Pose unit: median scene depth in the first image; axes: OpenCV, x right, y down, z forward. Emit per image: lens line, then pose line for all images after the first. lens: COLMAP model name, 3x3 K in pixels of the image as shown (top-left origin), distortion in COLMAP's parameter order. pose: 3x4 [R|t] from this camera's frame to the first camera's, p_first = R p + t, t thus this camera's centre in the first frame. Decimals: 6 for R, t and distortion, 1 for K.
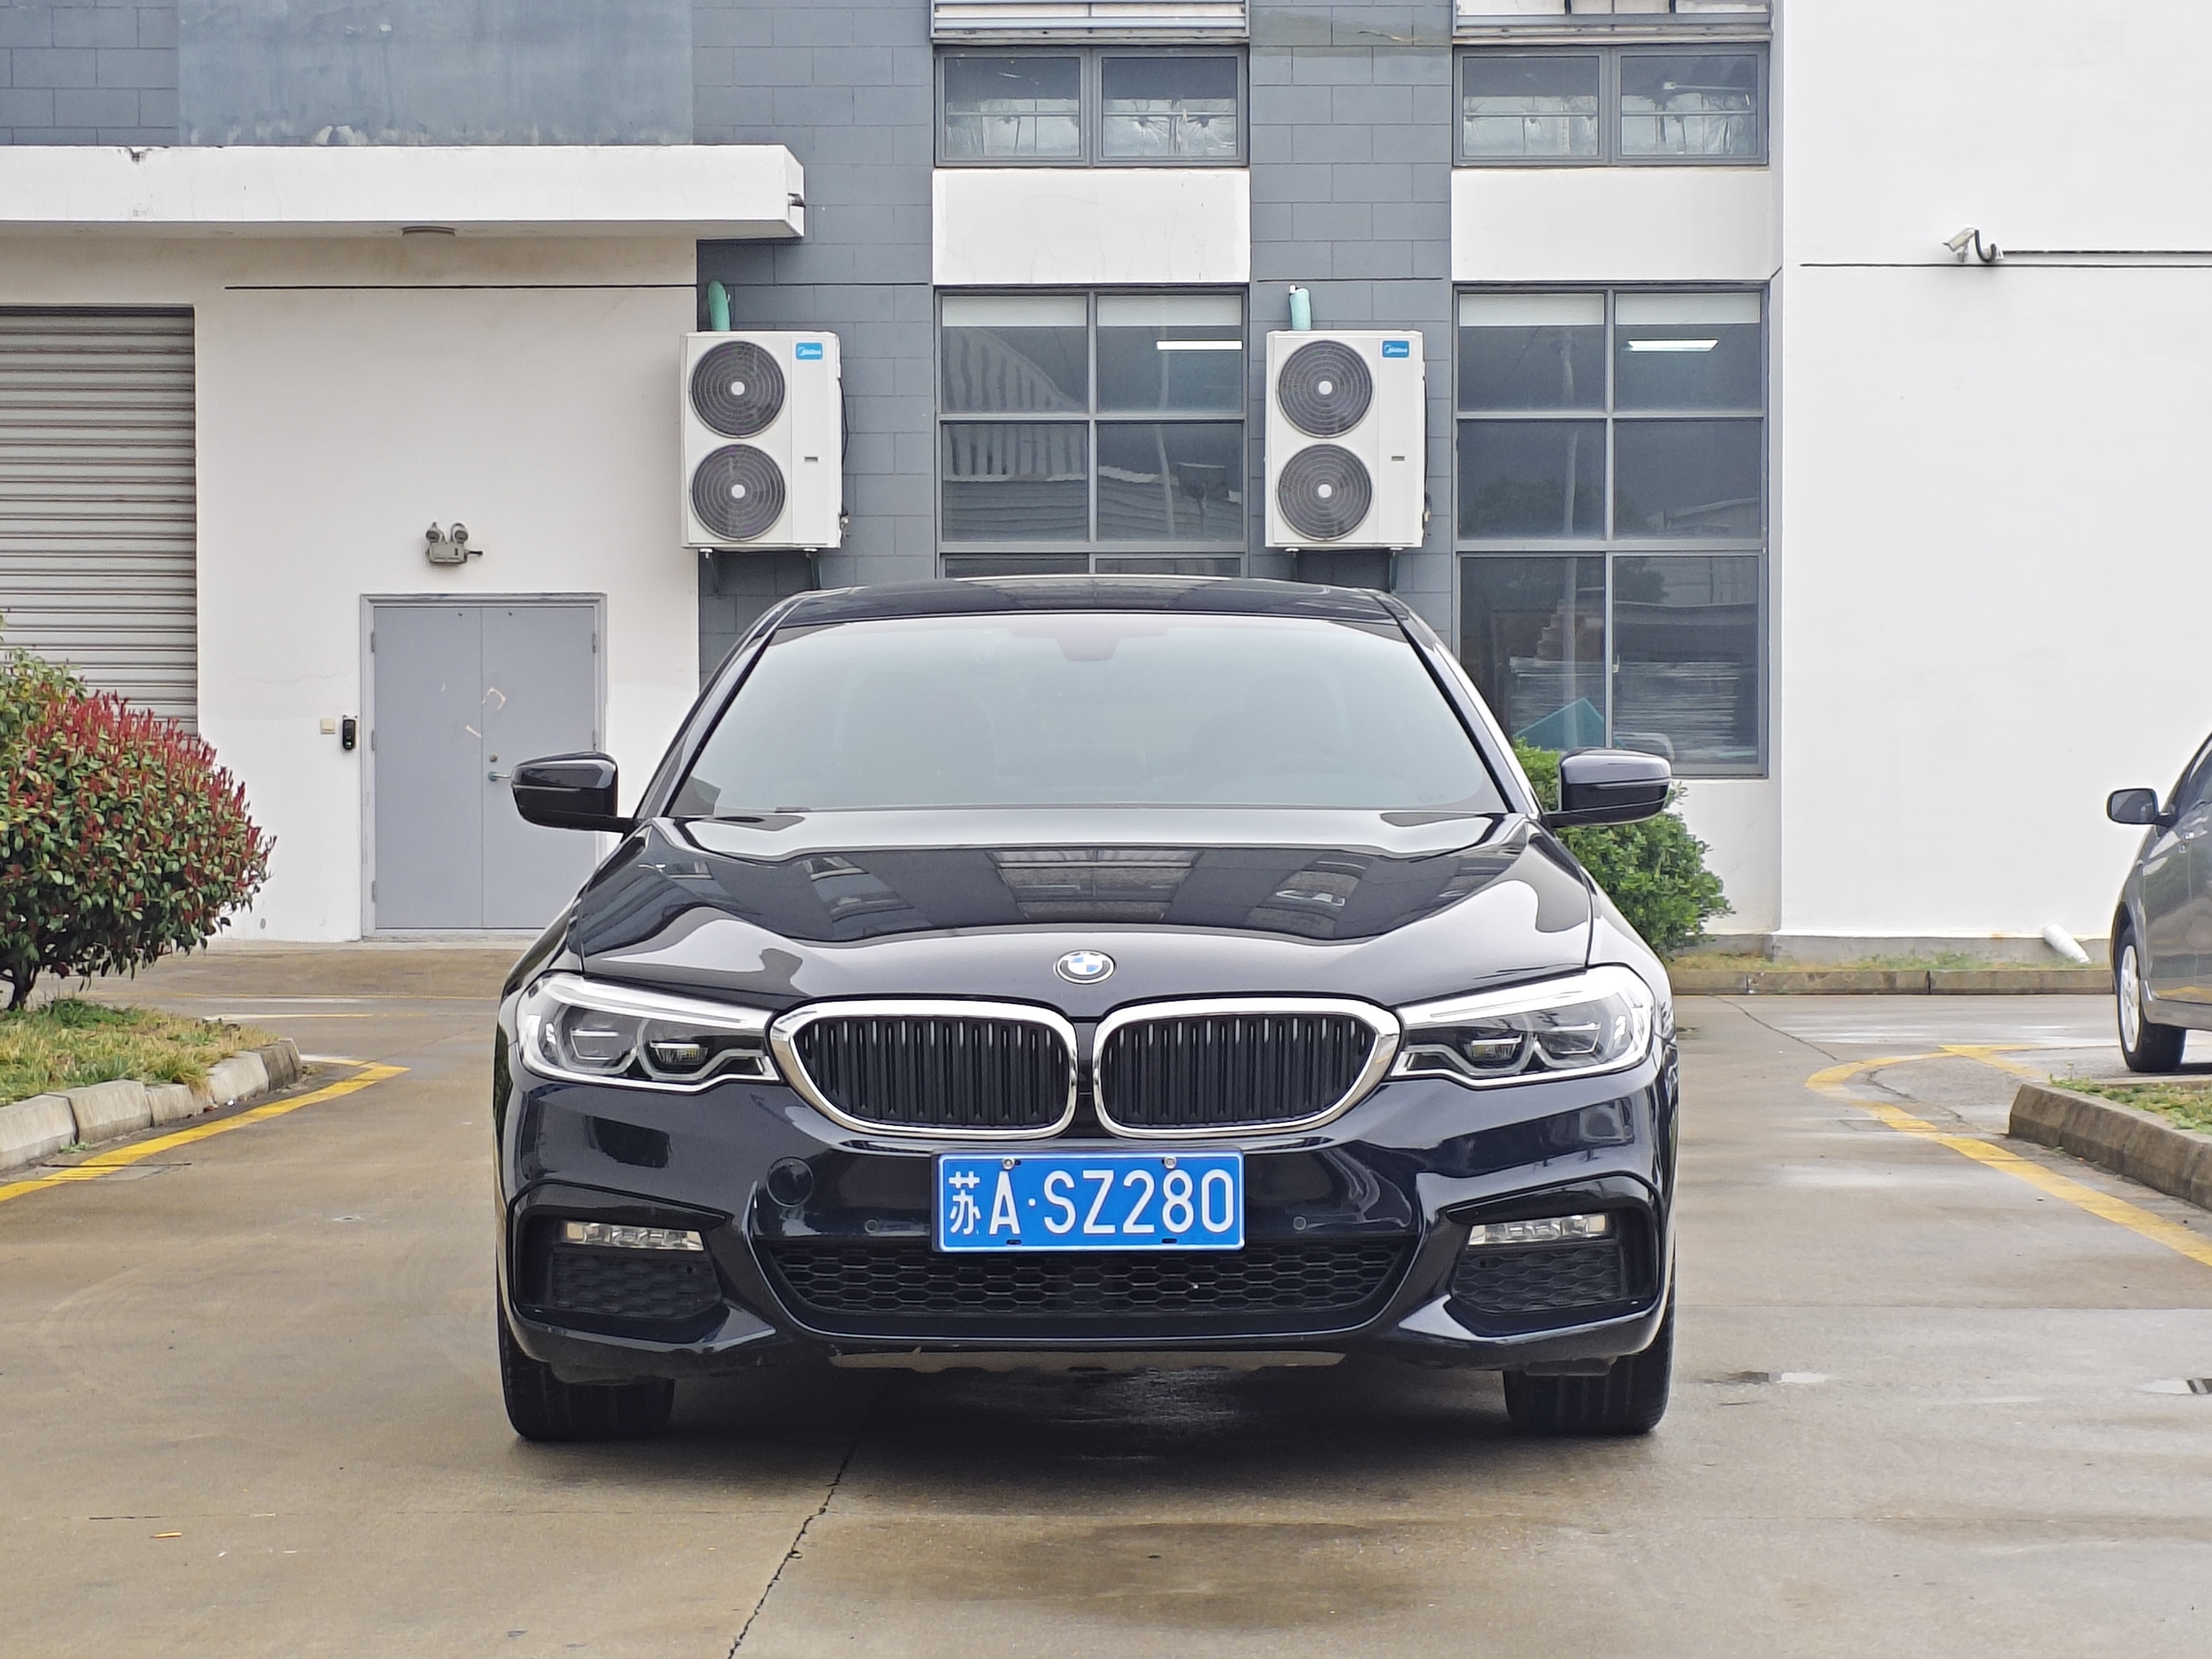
lens RADIAL K [[5019.5, 0, 1106.0], [0, 5019.5, 829.5], [0, 0, 1]] dist [0.098650, 0.039435]
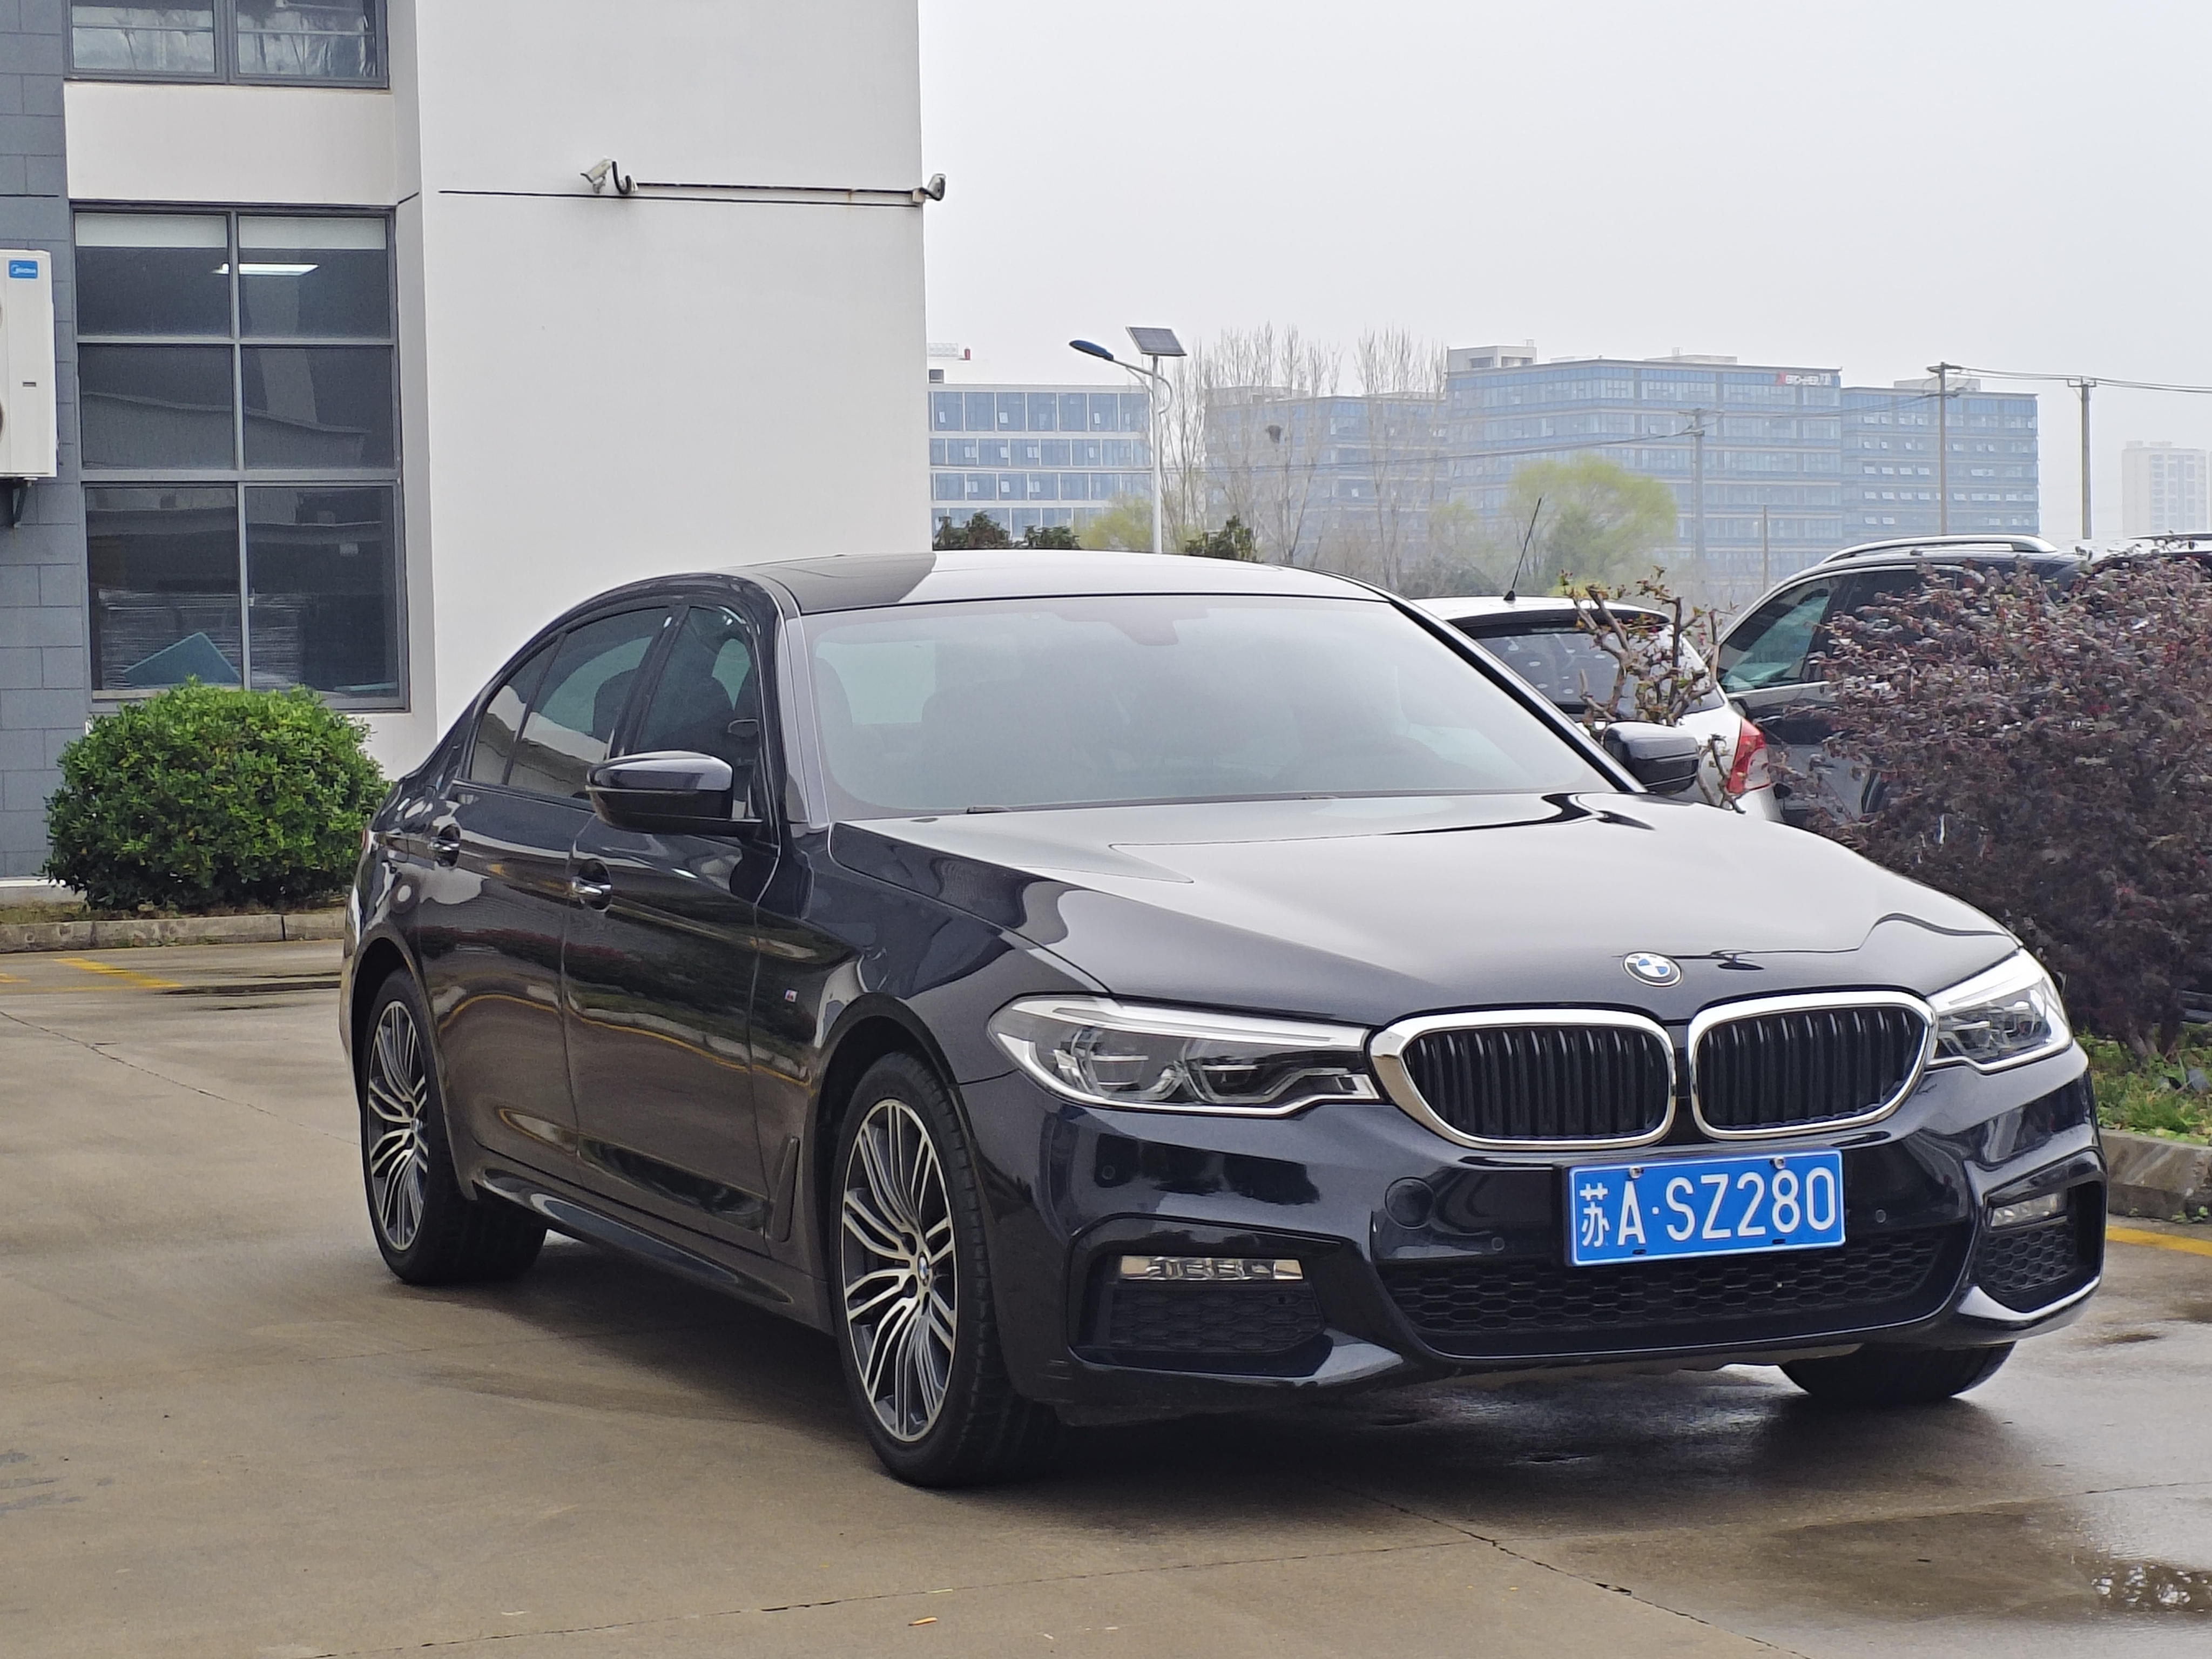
lens RADIAL K [[5055.7, 0, 1128.1], [0, 5055.7, 789.7], [0, 0, 1]] dist [0.021643, 0.528277]
pose [[0.924924, -0.025453, 0.379299, -0.479815], [0.021704, 0.999664, 0.014157, -0.024393], [-0.379532, -0.004862, 0.925166, 0.120066]]
